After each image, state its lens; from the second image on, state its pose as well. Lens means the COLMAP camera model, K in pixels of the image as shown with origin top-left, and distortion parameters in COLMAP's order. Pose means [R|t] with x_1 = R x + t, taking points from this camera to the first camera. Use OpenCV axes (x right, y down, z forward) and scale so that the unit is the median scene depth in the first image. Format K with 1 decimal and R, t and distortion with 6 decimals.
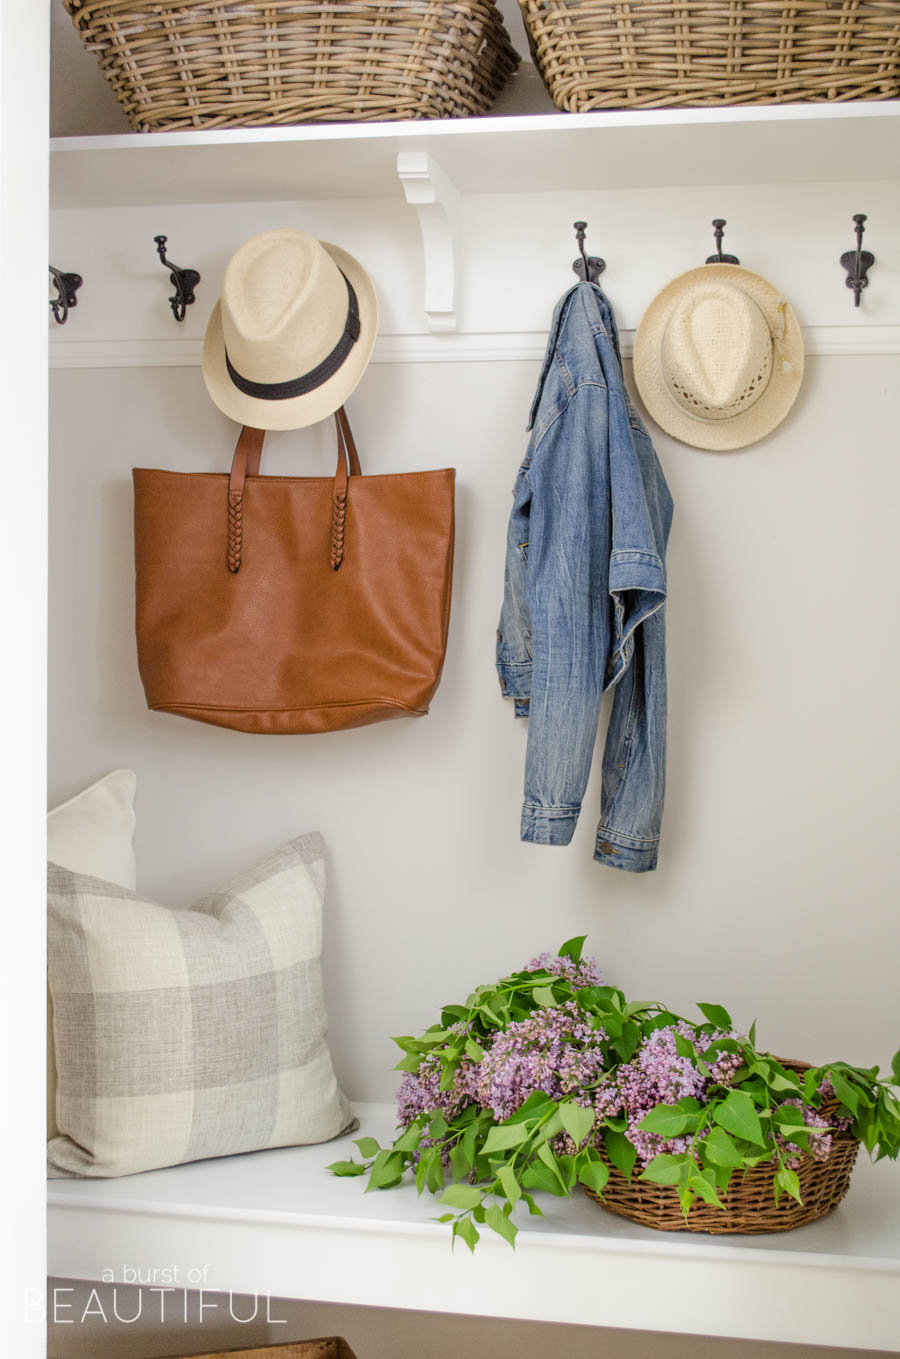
lens RADIAL K [[1714.7, 0, 472.7], [0, 1714.7, 693.0], [0, 0, 1]] dist [-0.045736, 0.039949]
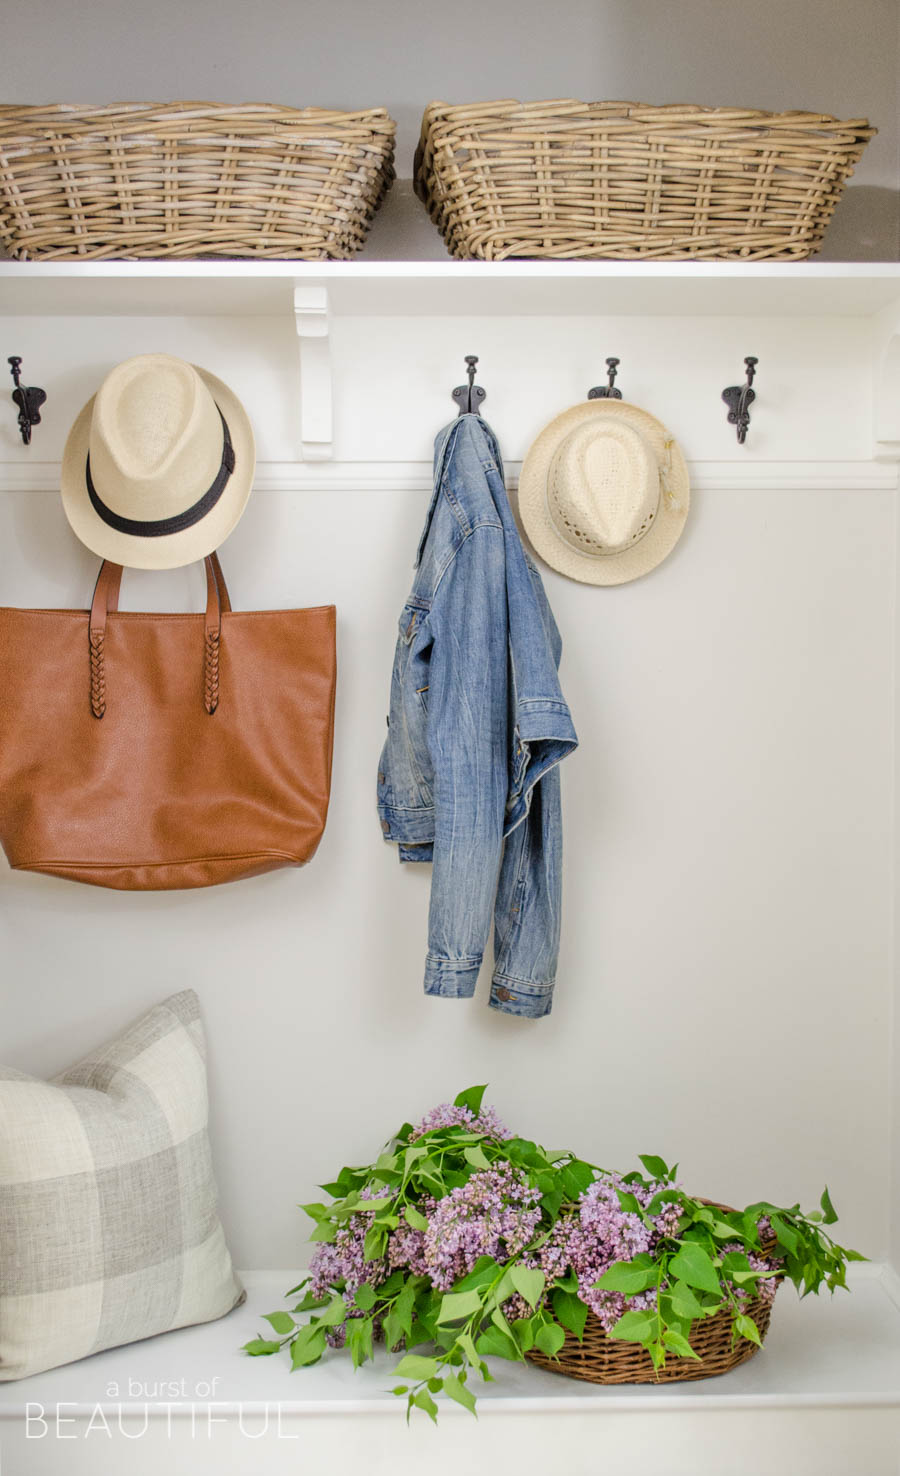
lens RADIAL K [[1984.4, 0, 466.1], [0, 1984.4, 738.1], [0, 0, 1]] dist [-0.031603, -0.010911]
pose [[0.976621, -0.025961, 0.213394, -0.187825], [0.023334, 0.999618, 0.014821, -0.076149], [-0.213697, -0.009495, 0.976854, -0.103235]]
